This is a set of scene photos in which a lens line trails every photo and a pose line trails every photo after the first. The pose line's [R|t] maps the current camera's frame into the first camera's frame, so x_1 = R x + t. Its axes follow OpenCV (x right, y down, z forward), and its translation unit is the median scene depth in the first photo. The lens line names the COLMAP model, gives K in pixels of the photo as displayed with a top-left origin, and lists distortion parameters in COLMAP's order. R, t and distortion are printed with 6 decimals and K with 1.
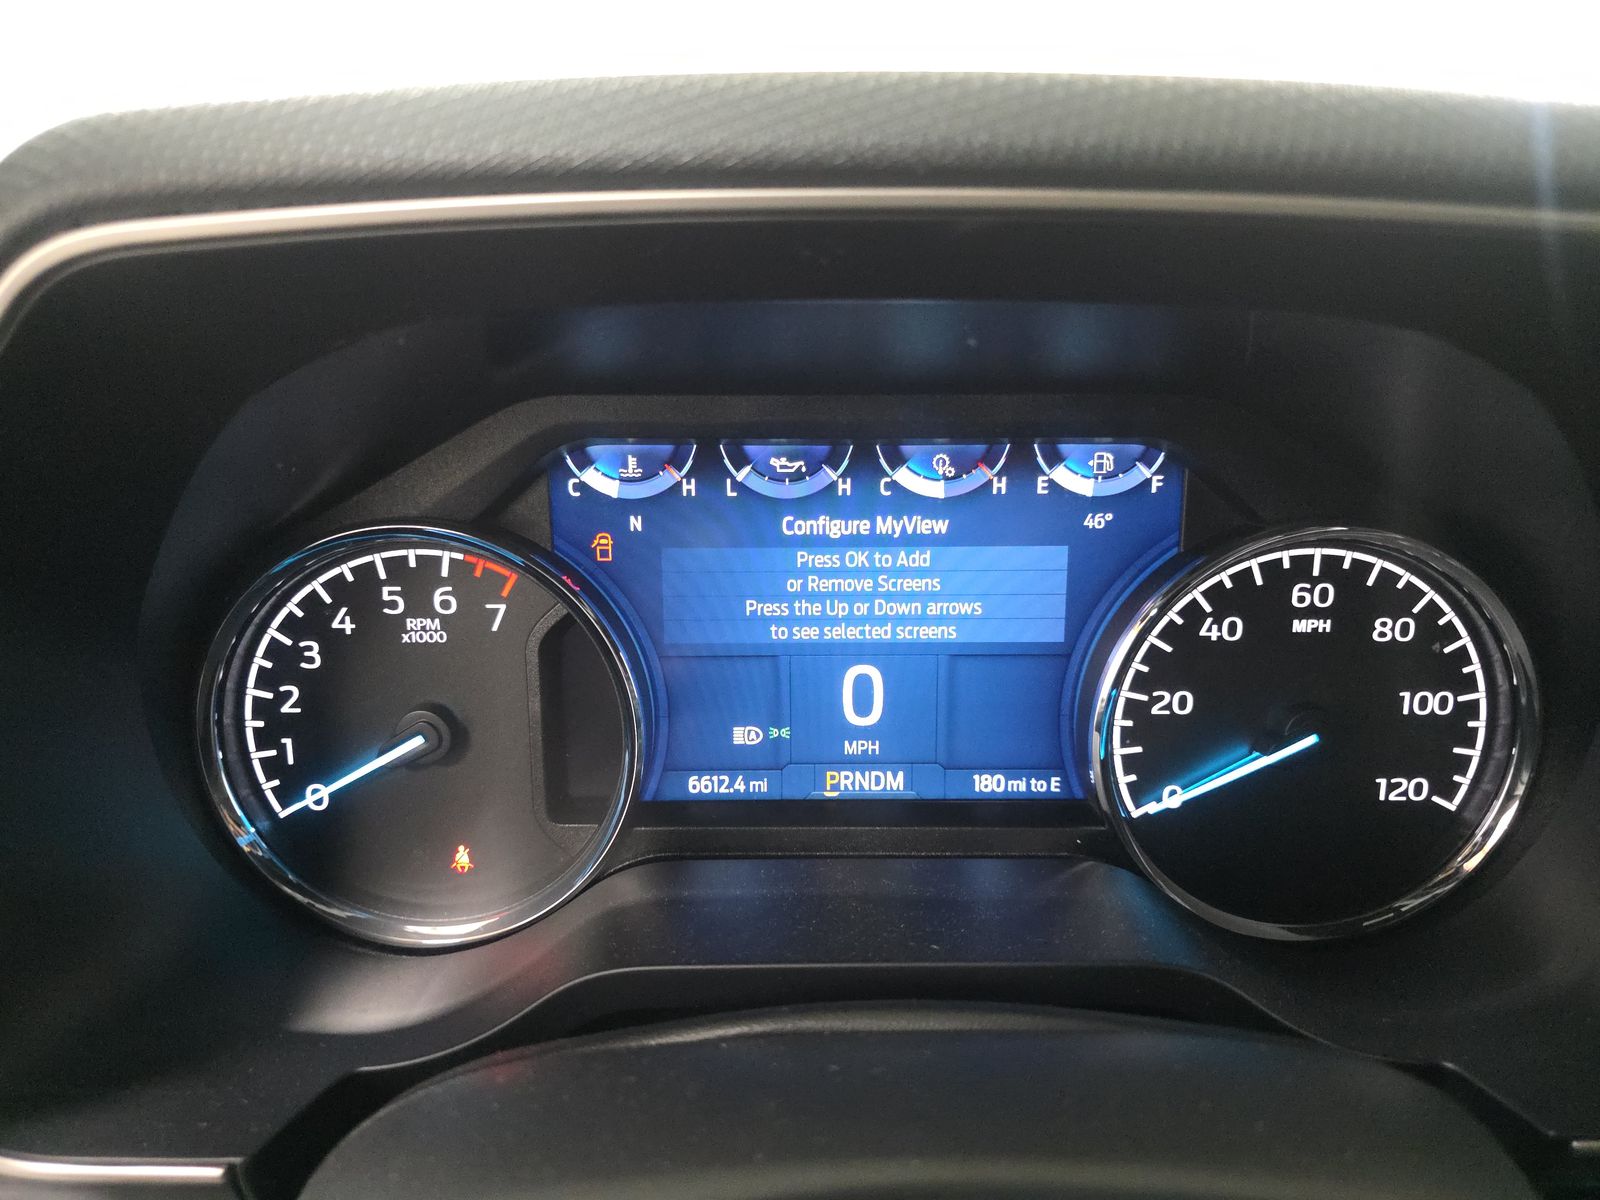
lens RADIAL K [[1077.2, 0, 812.6], [0, 1077.2, 596.6], [0, 0, 1]] dist [0.031459, -0.021525]
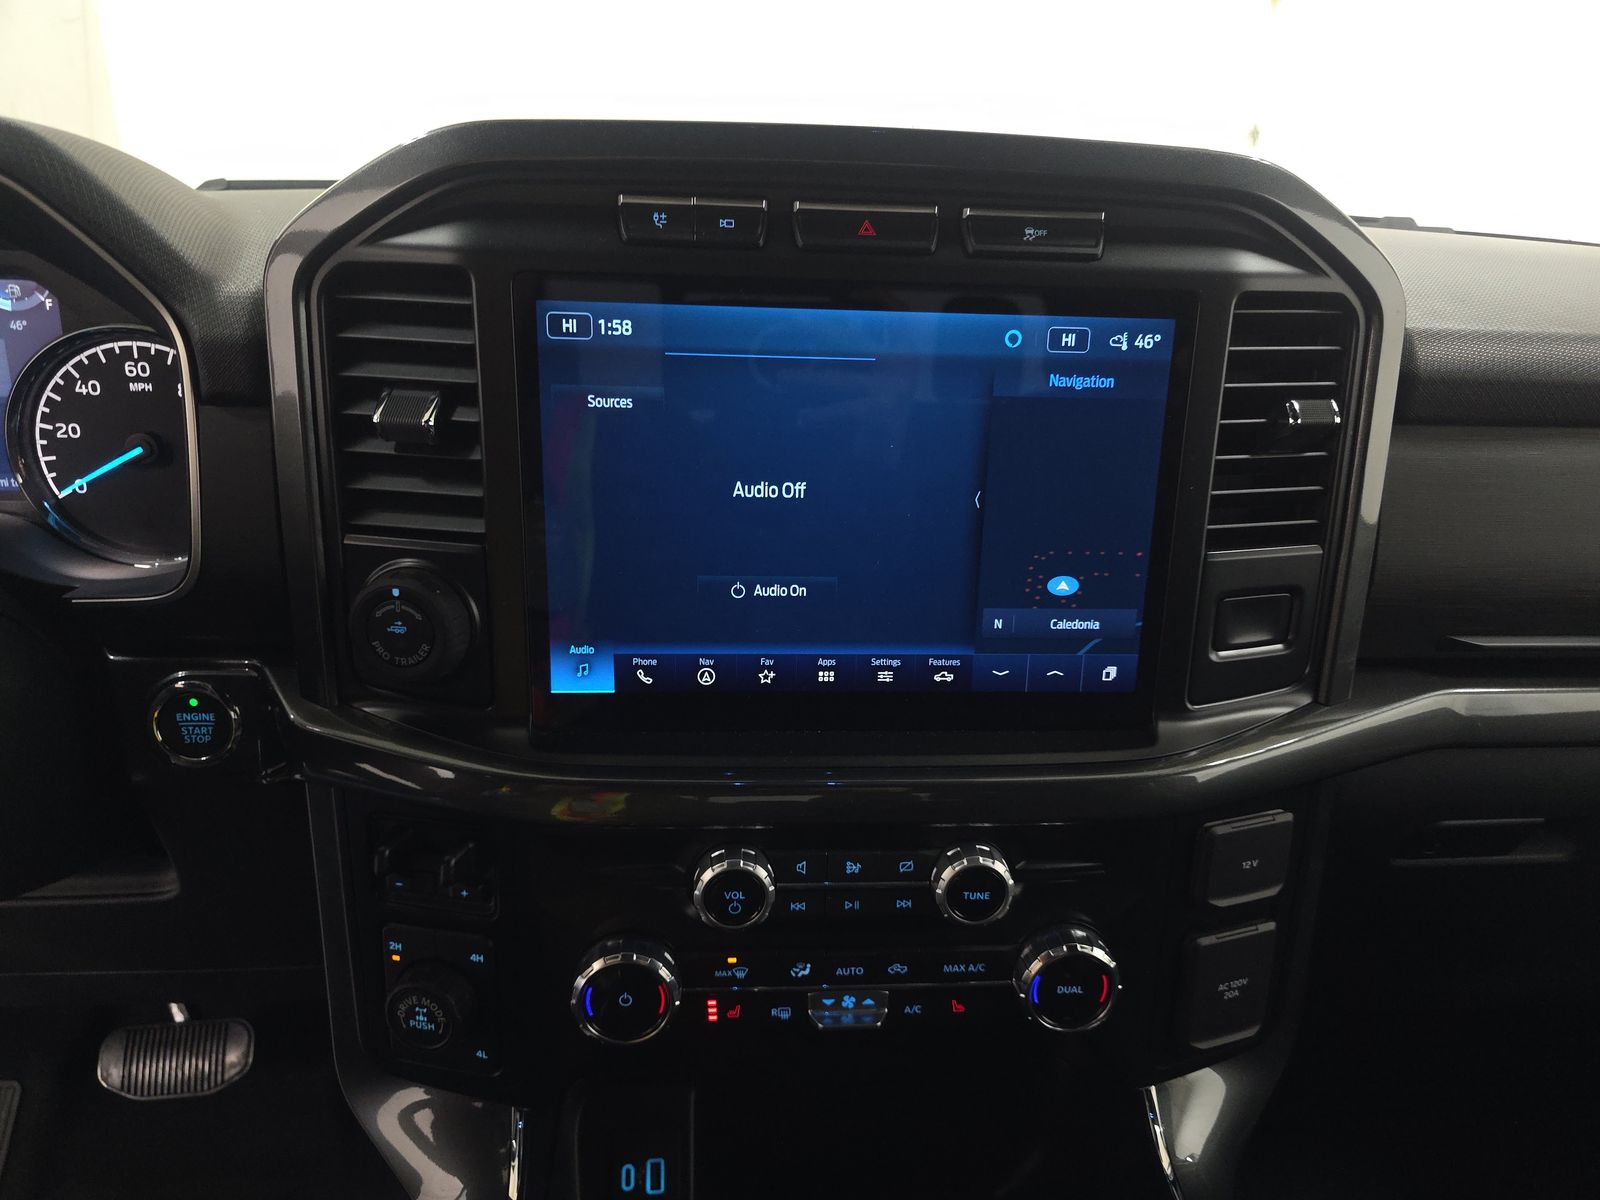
lens RADIAL K [[1077.2, 0, 778.8], [0, 1077.2, 620.9], [0, 0, 1]] dist [0.031459, -0.021525]
pose [[0.996597, -0.000336, 0.082431, 1.352870], [-0.006332, 0.996724, 0.080627, 0.259071], [-0.082188, -0.080874, 0.993330, -0.902412]]
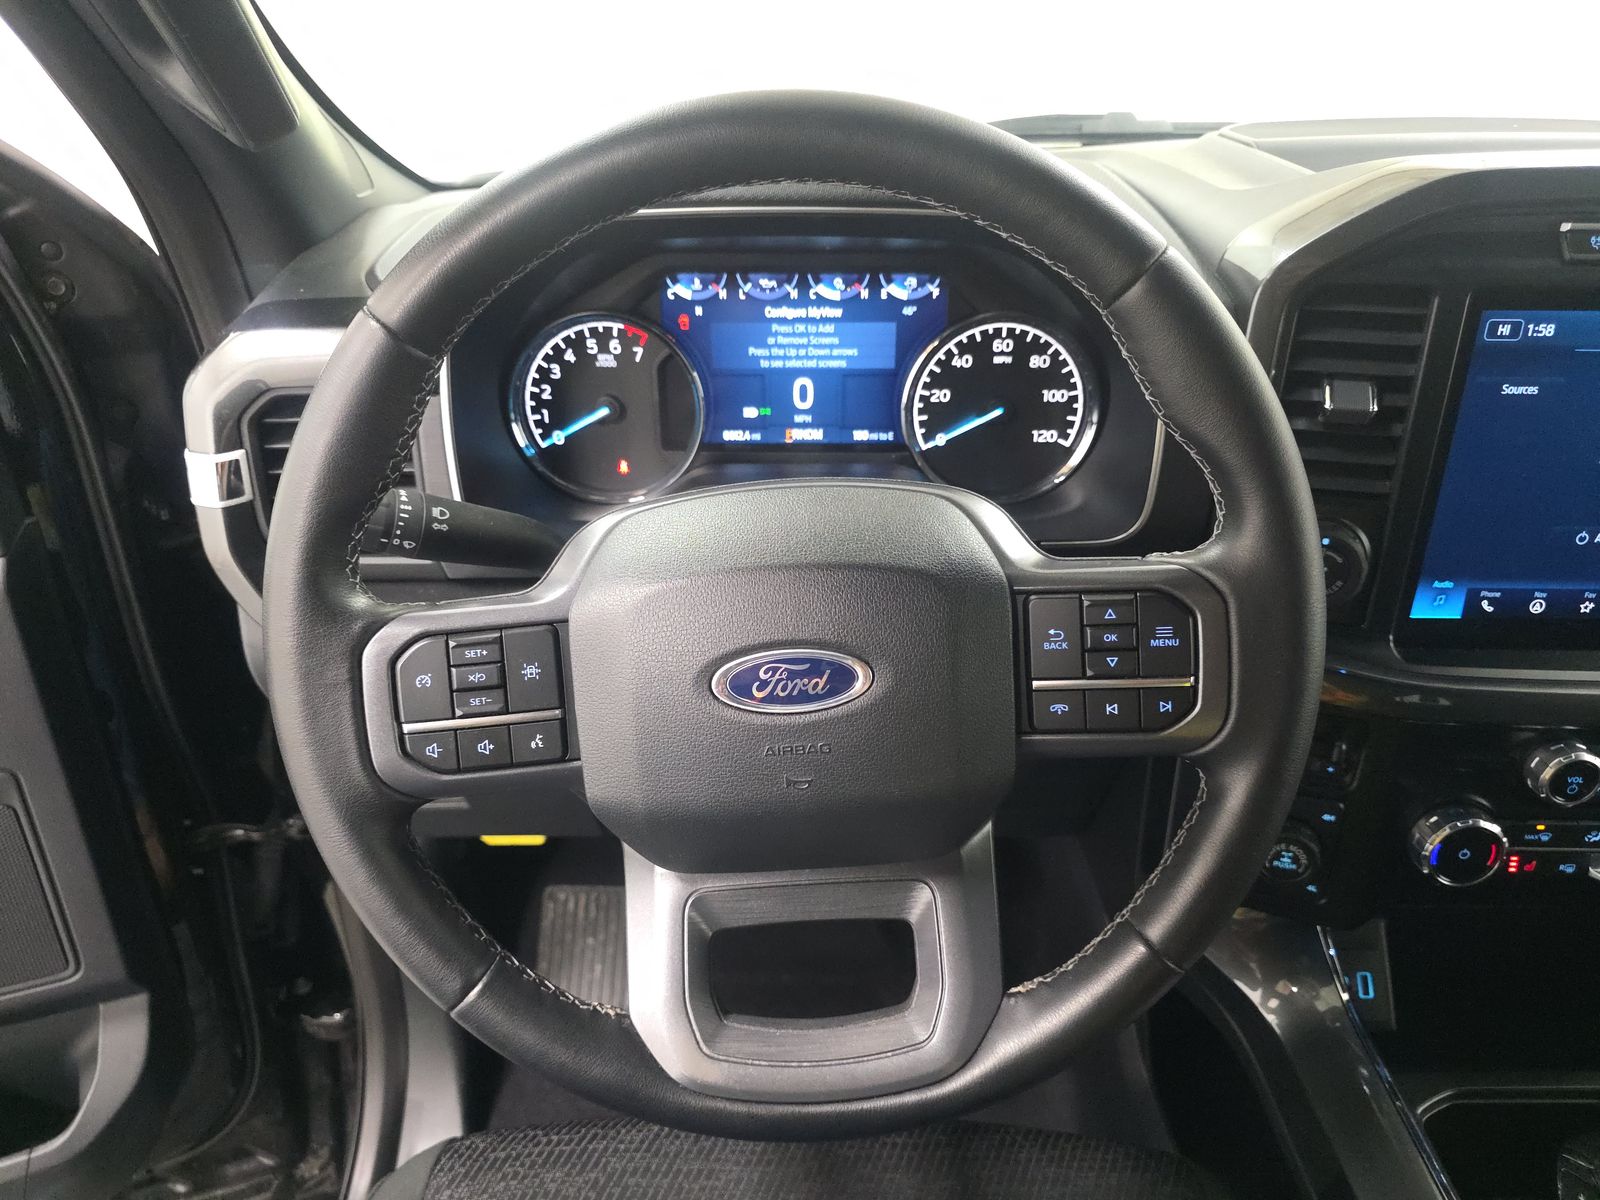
lens RADIAL K [[1077.2, 0, 802.2], [0, 1077.2, 612.5], [0, 0, 1]] dist [0.031459, -0.021525]
pose [[0.999958, 0.005574, -0.007259, 0.065382], [-0.003953, 0.978387, 0.206745, 0.077229], [0.008255, -0.206708, 0.978368, -1.279028]]
